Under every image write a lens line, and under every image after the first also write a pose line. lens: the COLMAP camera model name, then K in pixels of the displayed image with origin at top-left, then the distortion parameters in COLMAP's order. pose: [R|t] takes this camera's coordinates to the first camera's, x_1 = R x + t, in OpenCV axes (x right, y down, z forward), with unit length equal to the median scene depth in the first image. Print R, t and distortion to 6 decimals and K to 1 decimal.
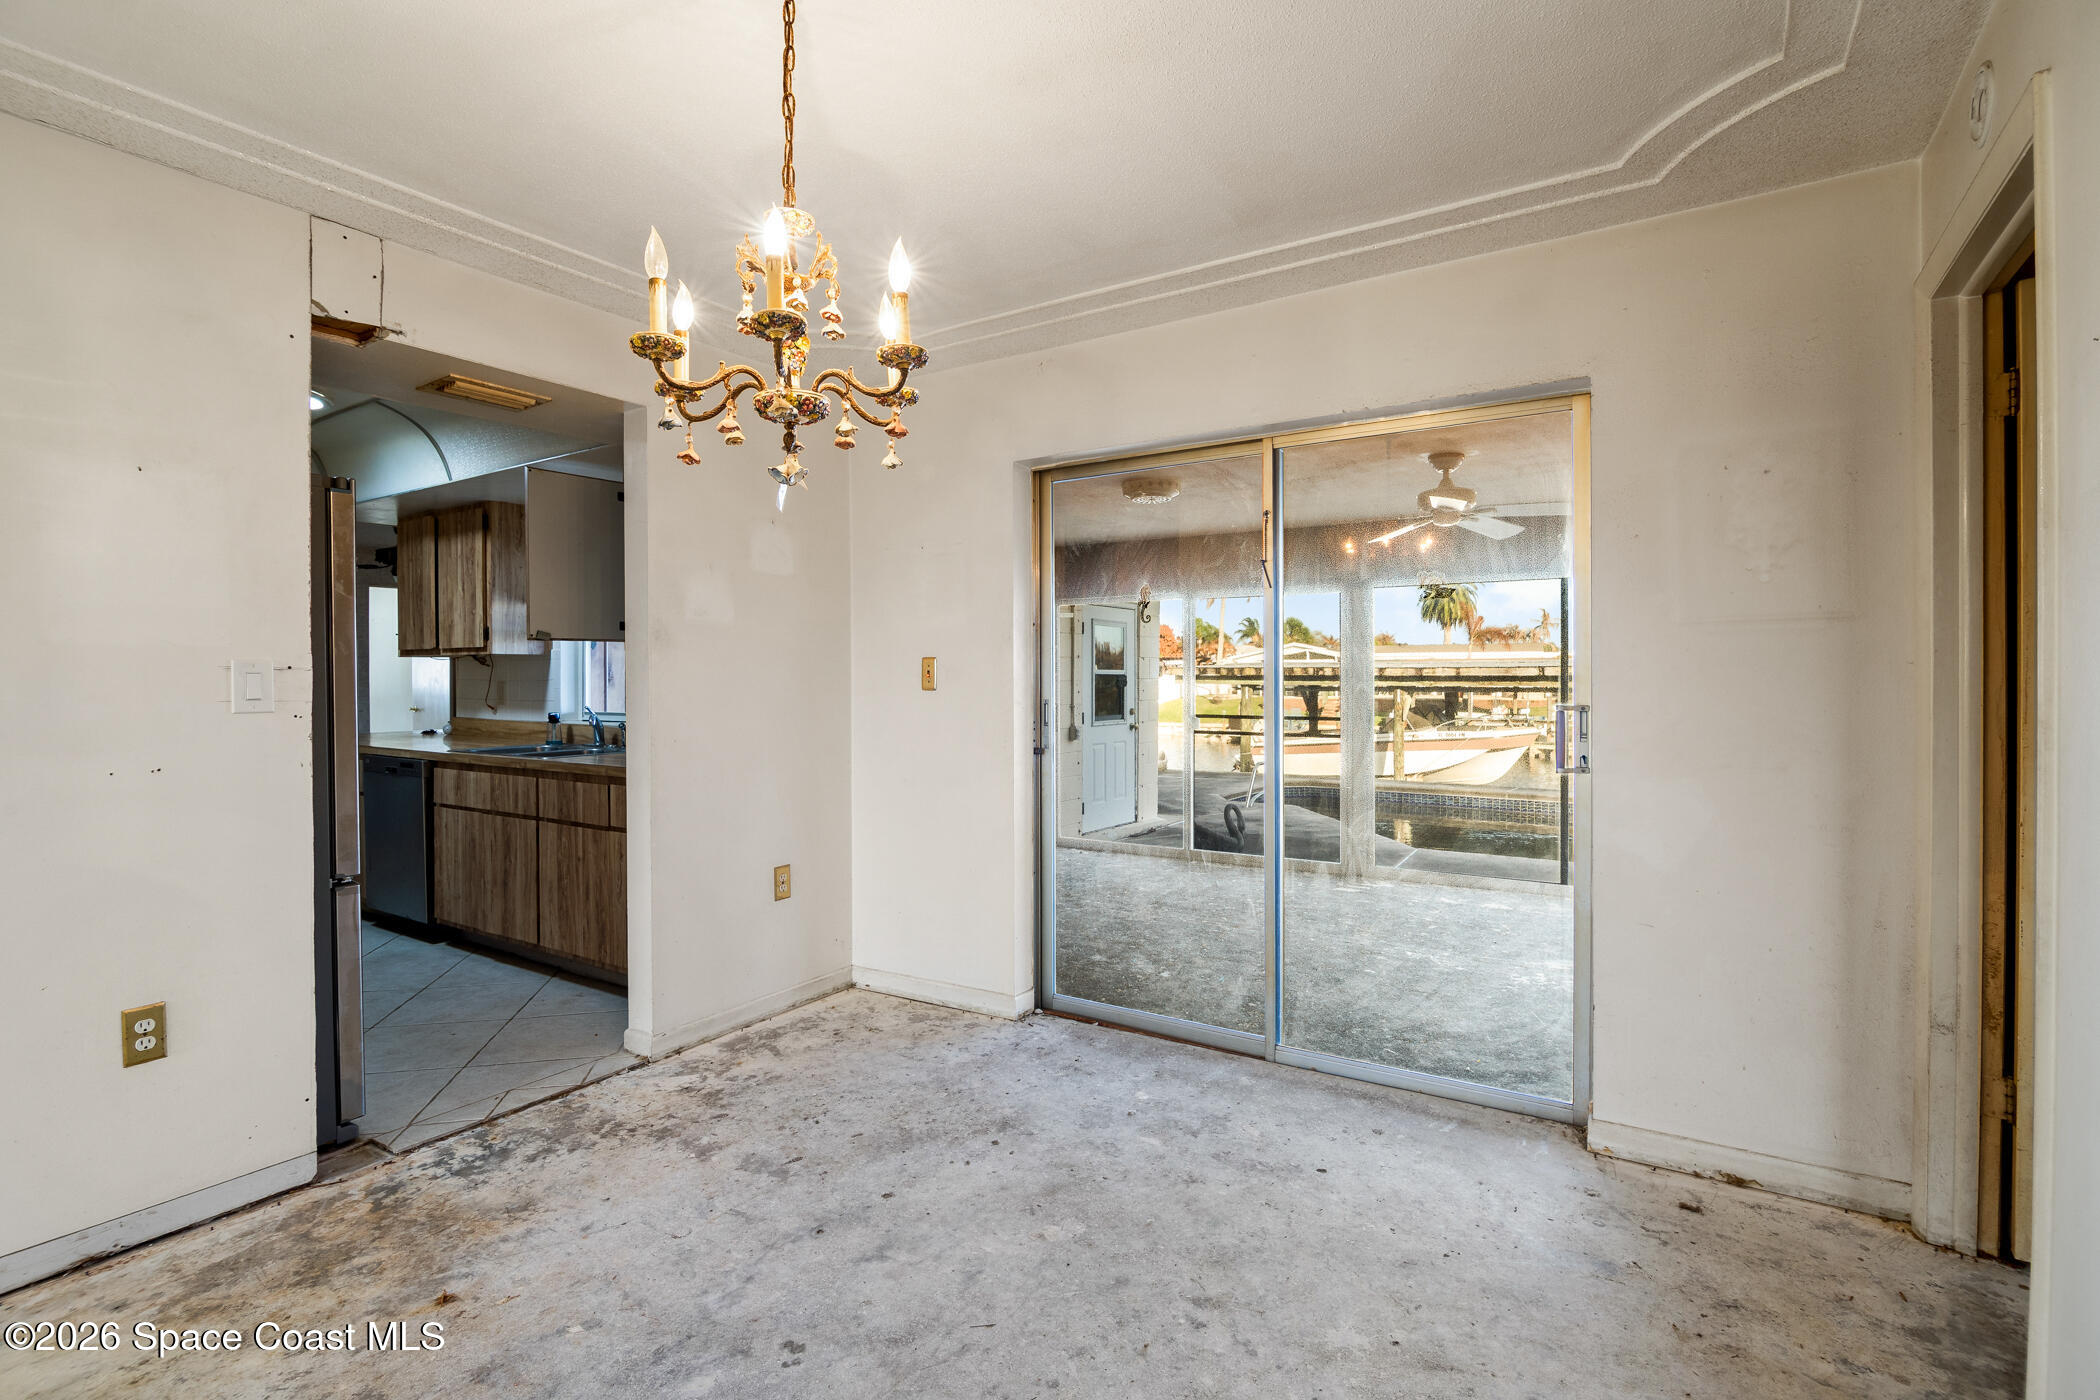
lens RADIAL K [[985.9, 0, 1050.0], [0, 985.9, 700.0], [0, 0, 1]] dist [-0.001456, -0.000589]
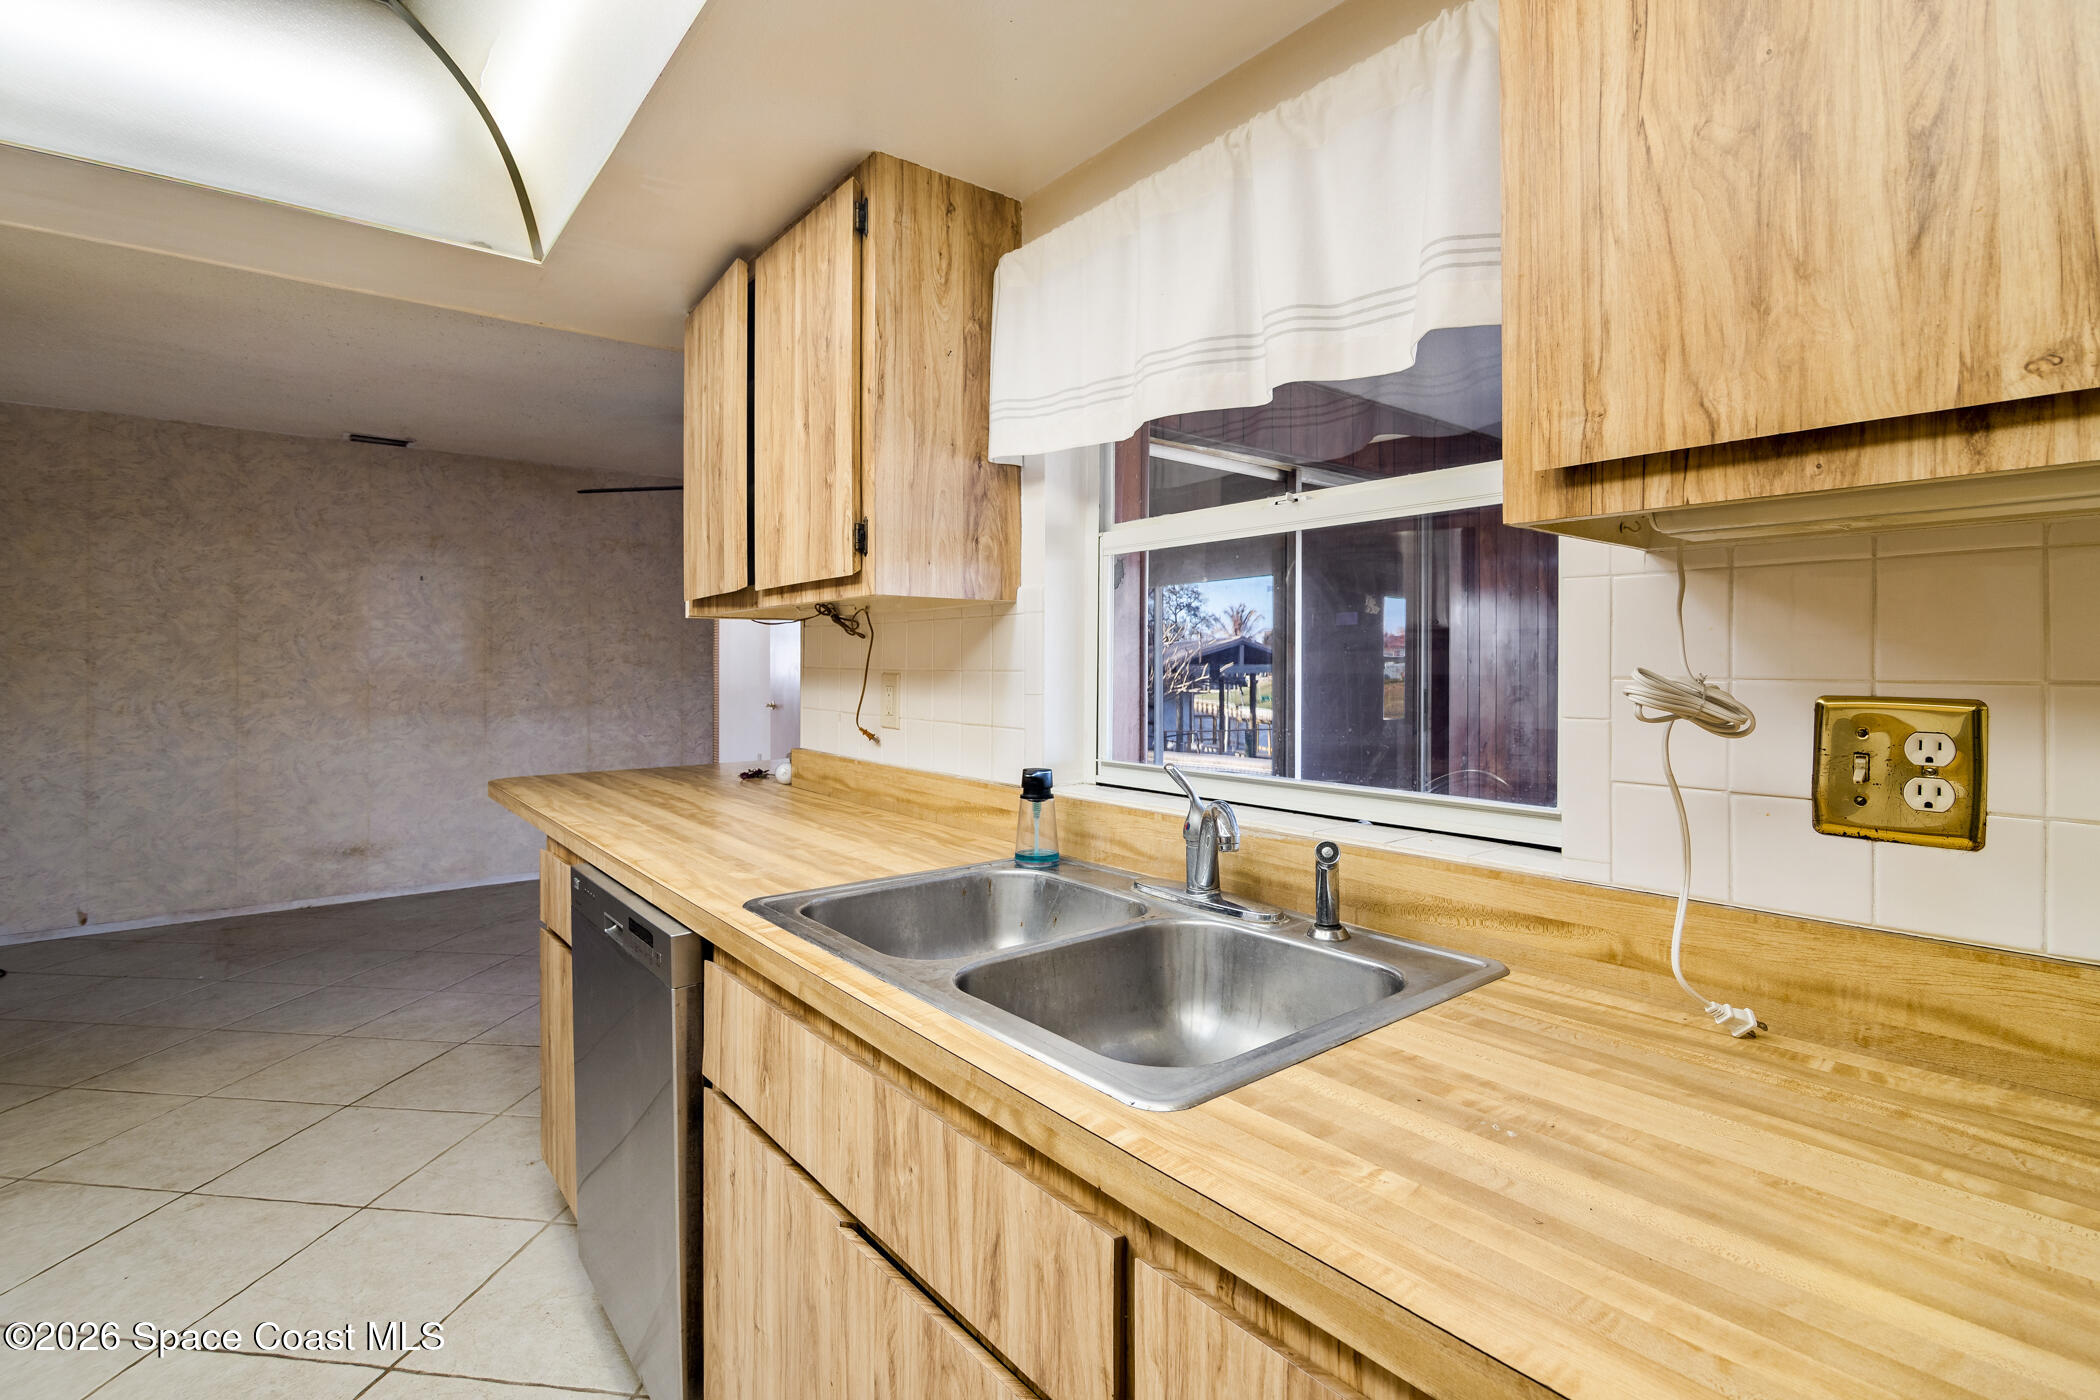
lens RADIAL K [[985.9, 0, 1050.0], [0, 985.9, 700.0], [0, 0, 1]] dist [-0.001456, -0.000589]
pose [[0.948515, 0.012155, -0.316499, -0.138826], [-0.009341, 0.999902, 0.010406, -0.004665], [0.316594, -0.006914, 0.948536, 0.241010]]
